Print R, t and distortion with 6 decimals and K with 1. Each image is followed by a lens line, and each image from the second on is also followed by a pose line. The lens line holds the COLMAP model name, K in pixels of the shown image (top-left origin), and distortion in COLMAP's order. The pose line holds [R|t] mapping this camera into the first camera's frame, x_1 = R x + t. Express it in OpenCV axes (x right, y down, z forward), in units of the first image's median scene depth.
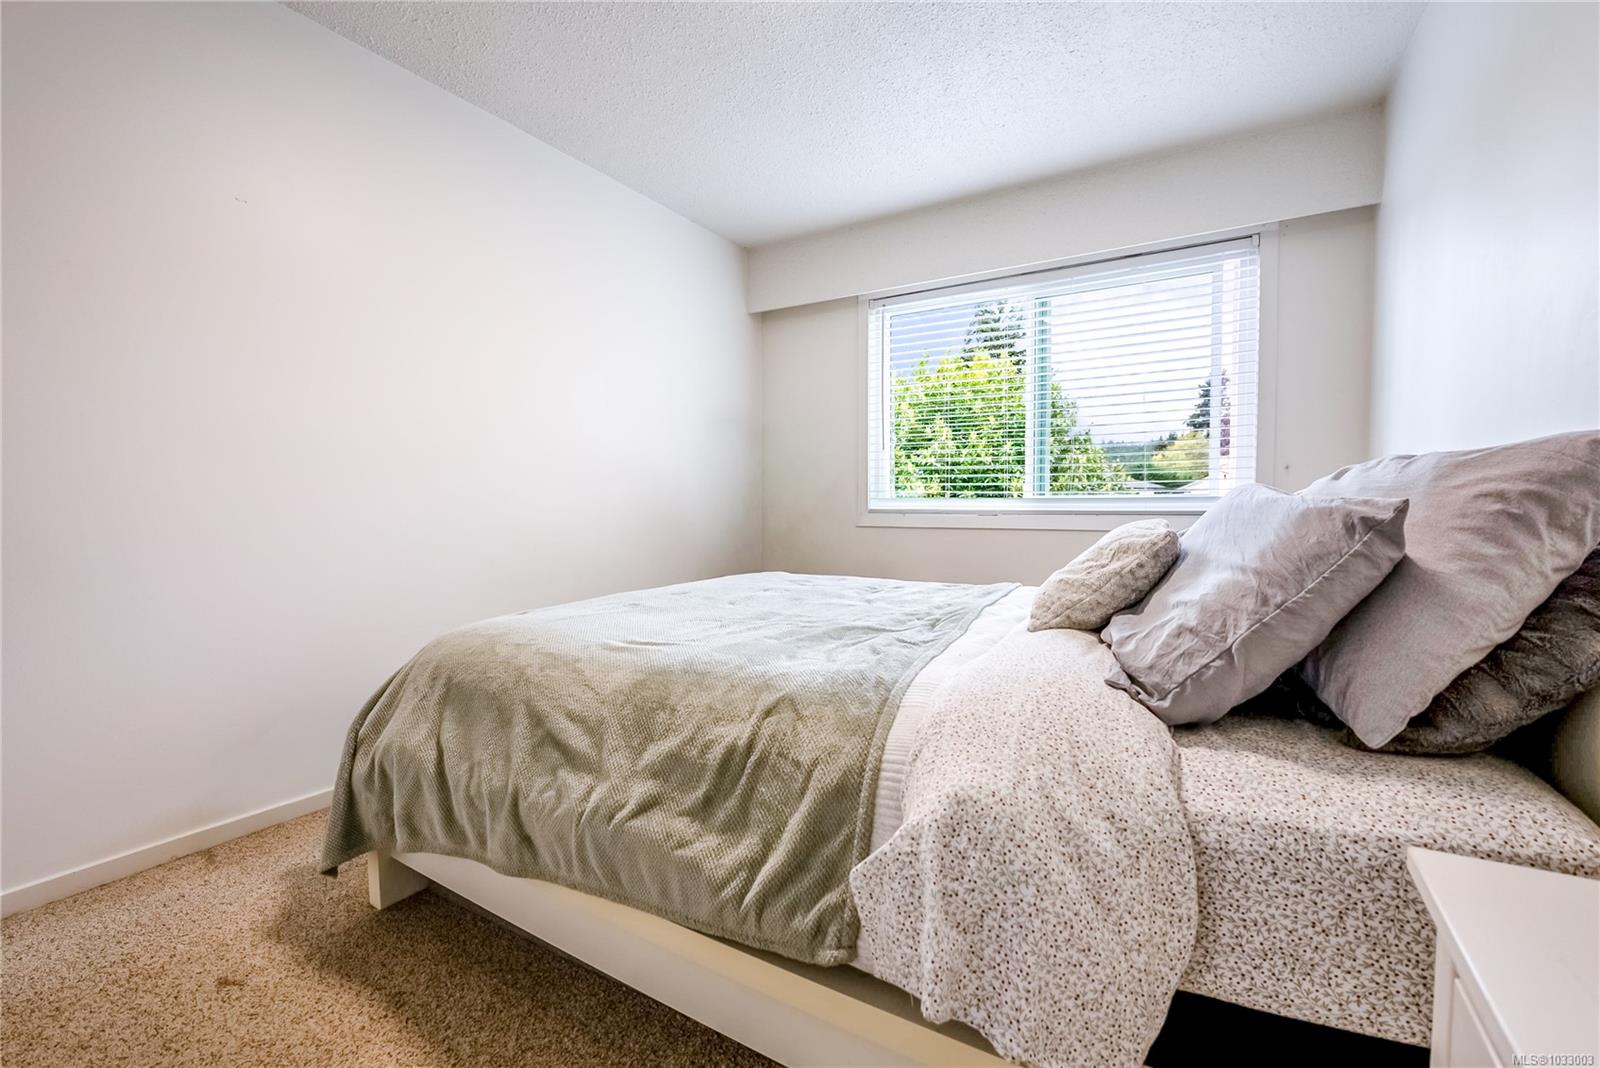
lens RADIAL K [[659.0, 0, 800.0], [0, 659.0, 534.0], [0, 0, 1]] dist [-0.027779, 0.000018]
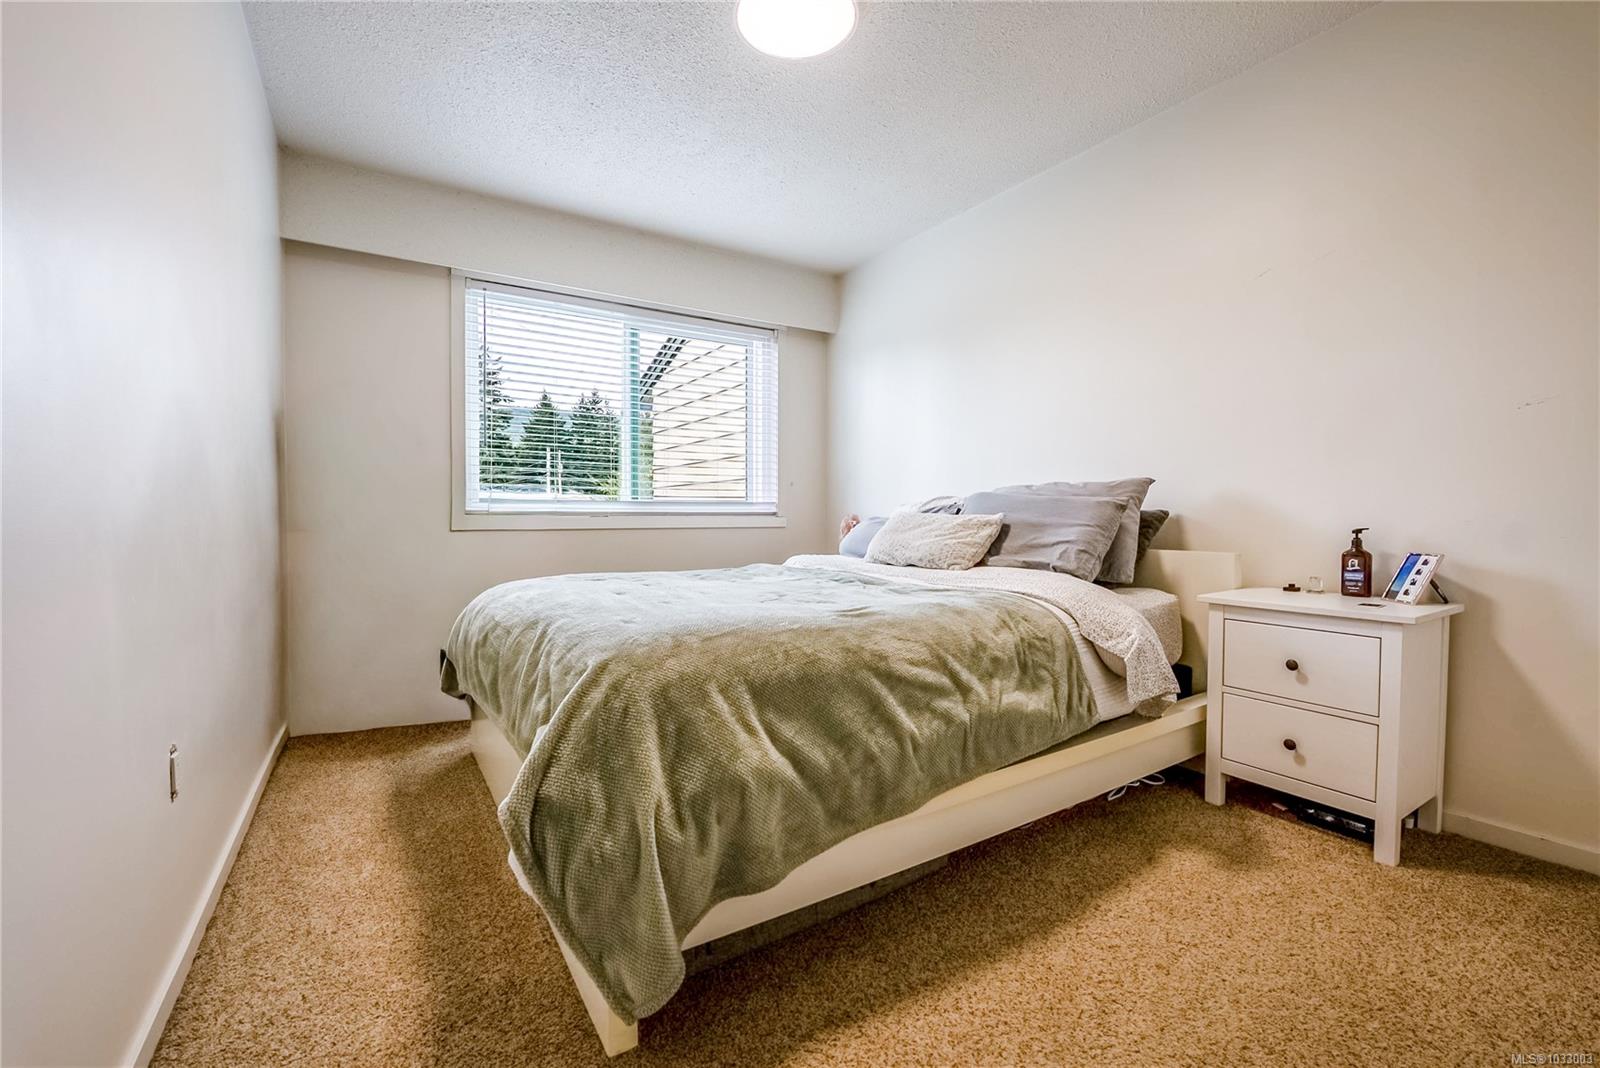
lens RADIAL K [[659.0, 0, 800.0], [0, 659.0, 534.0], [0, 0, 1]] dist [-0.027779, 0.000018]
pose [[0.445281, -0.021054, 0.895143, -0.677308], [0.039357, 0.999218, 0.003924, 0.011774], [-0.894526, 0.033483, 0.445761, 0.282678]]
